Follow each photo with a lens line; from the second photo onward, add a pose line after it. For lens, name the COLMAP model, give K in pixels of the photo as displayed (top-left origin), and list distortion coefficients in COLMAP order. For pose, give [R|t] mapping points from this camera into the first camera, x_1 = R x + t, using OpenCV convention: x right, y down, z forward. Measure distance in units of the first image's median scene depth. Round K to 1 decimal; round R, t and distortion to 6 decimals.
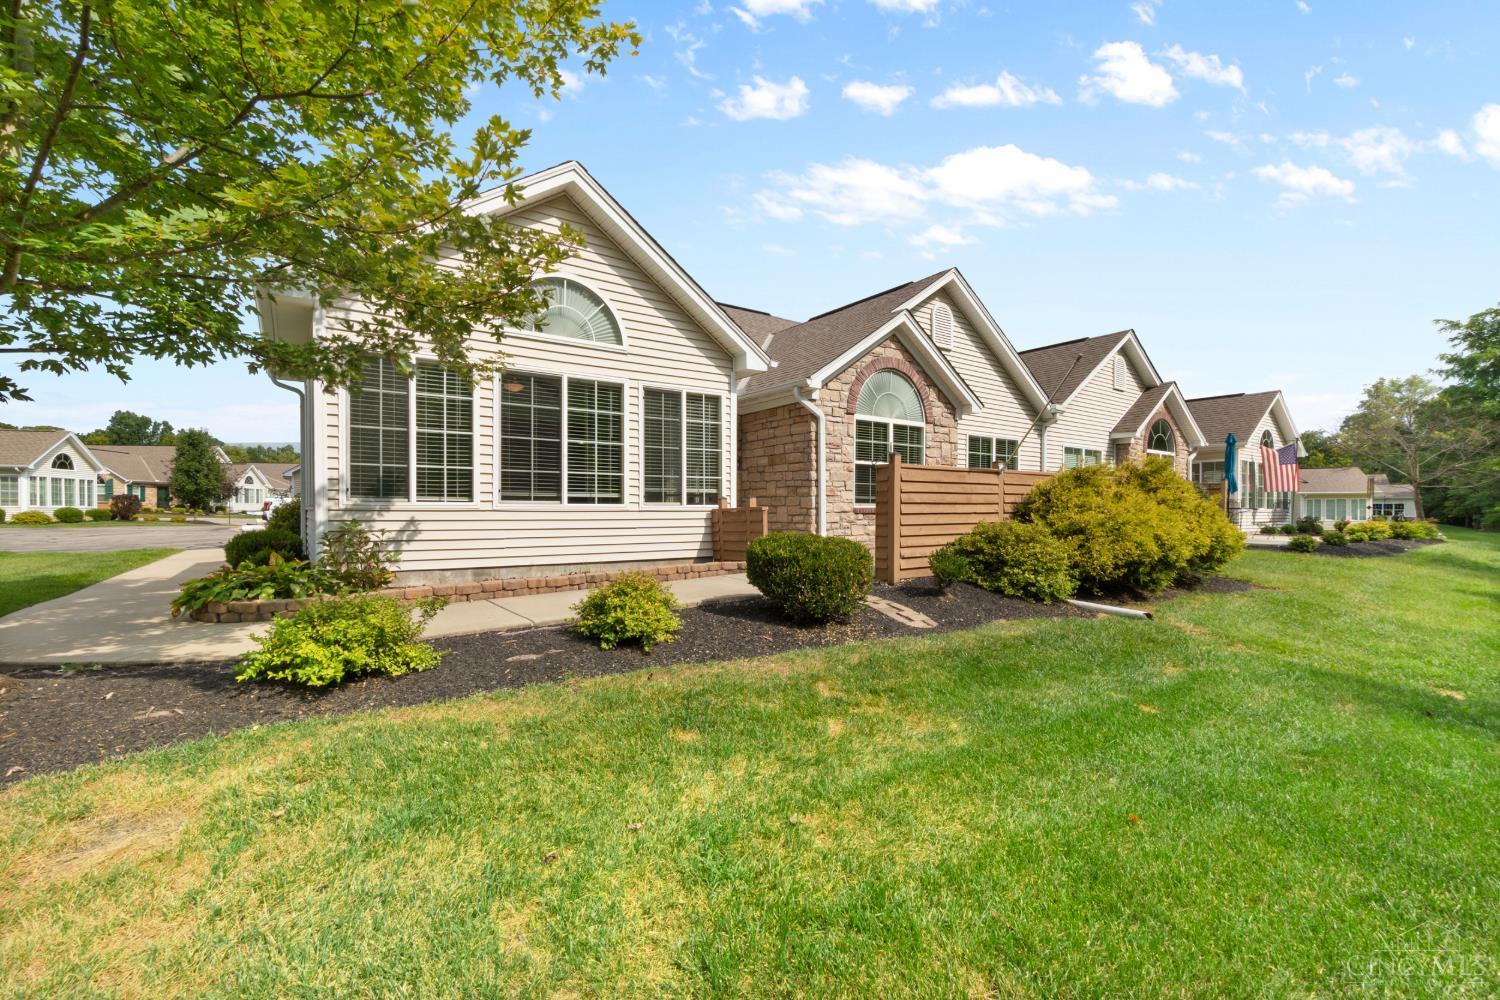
lens RADIAL K [[644.0, 0, 741.1], [0, 644.0, 513.9], [0, 0, 1]] dist [-0.004742, 0.000567]
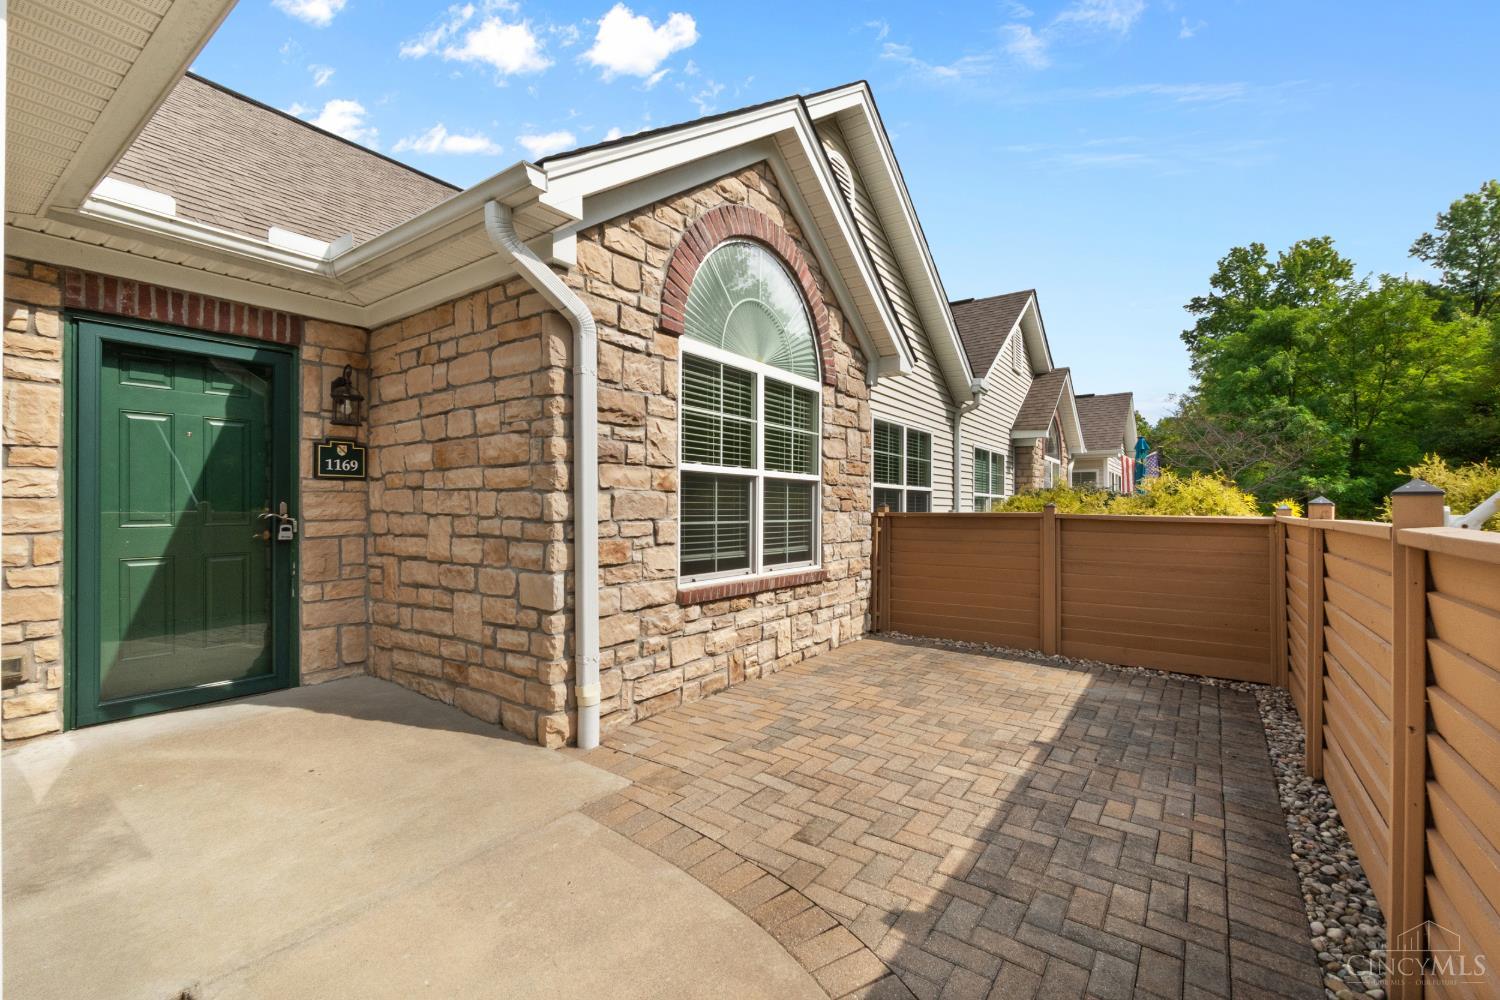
lens RADIAL K [[644.0, 0, 749.3], [0, 644.0, 508.2], [0, 0, 1]] dist [-0.004742, 0.000567]
pose [[0.940802, 0.000413, 0.338956, 0.088813], [0.001880, 0.999978, -0.006437, -0.053863], [-0.338951, 0.006693, 0.940780, 0.638720]]
